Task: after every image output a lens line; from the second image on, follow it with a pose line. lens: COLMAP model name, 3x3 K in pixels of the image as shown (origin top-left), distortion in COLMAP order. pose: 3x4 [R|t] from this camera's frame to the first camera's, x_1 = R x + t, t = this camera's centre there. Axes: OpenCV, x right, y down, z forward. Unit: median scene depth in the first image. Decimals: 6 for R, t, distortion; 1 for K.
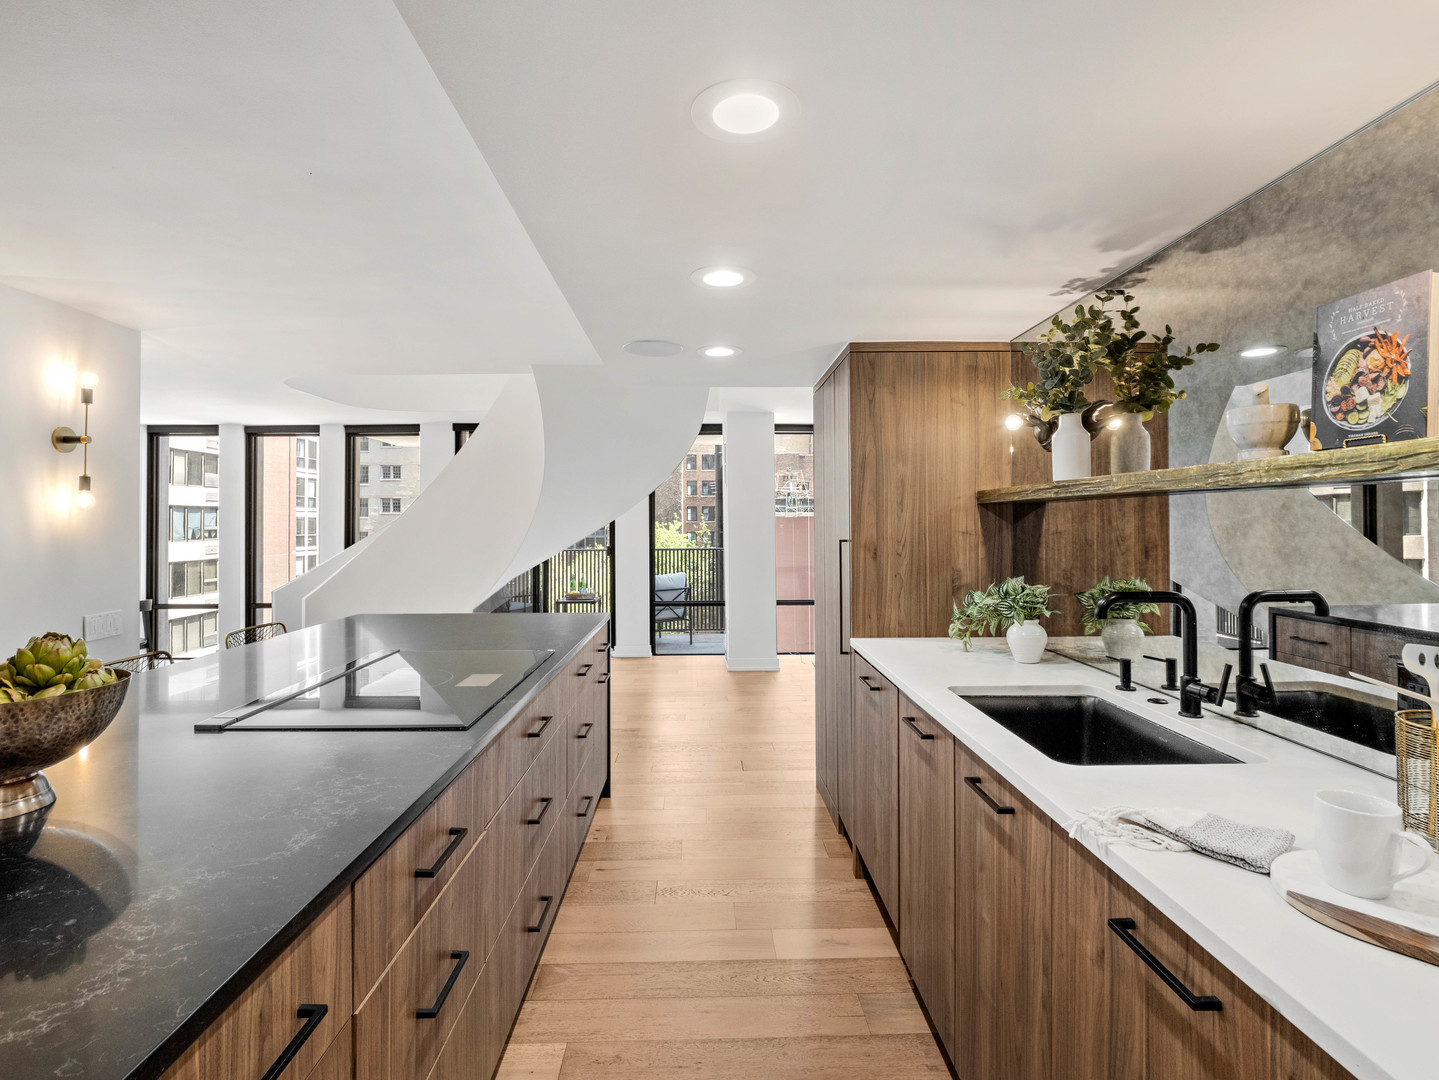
lens RADIAL K [[704.0, 0, 723.4], [0, 704.0, 513.2], [0, 0, 1]] dist [-0.017389, -0.000293]
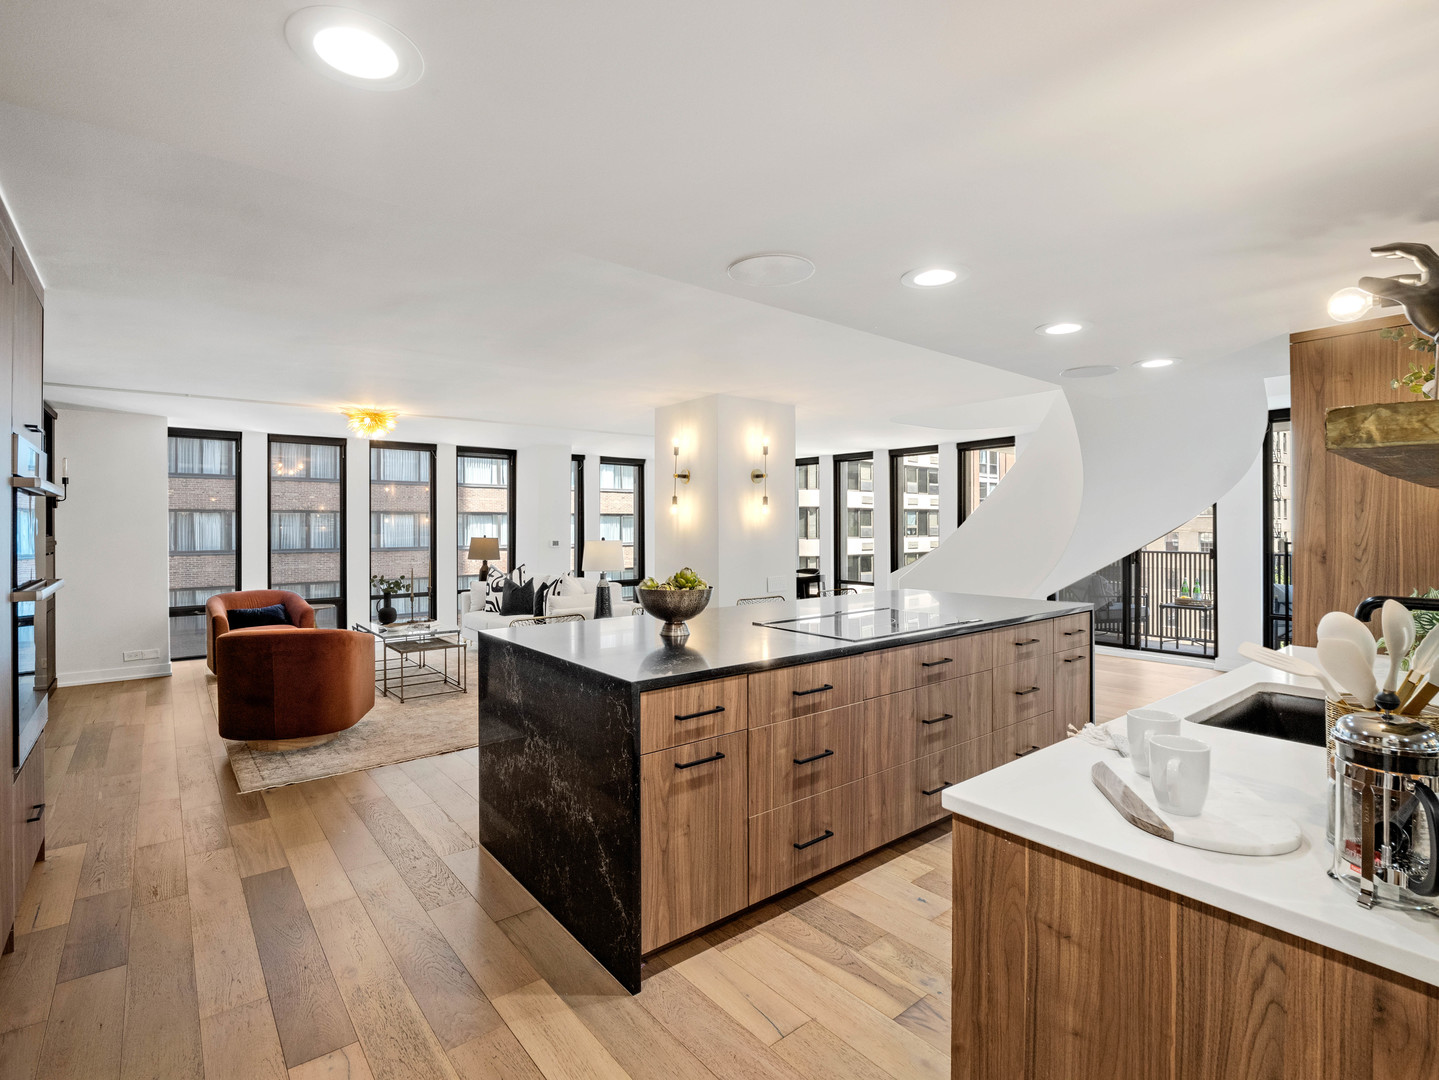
lens RADIAL K [[695.9, 0, 717.6], [0, 695.9, 529.6], [0, 0, 1]] dist [-0.020308, -0.000196]
pose [[0.608847, 0.008264, -0.793245, 0.754256], [0.010620, 0.999771, 0.018567, -0.007175], [0.793217, -0.019729, 0.608620, -0.310543]]
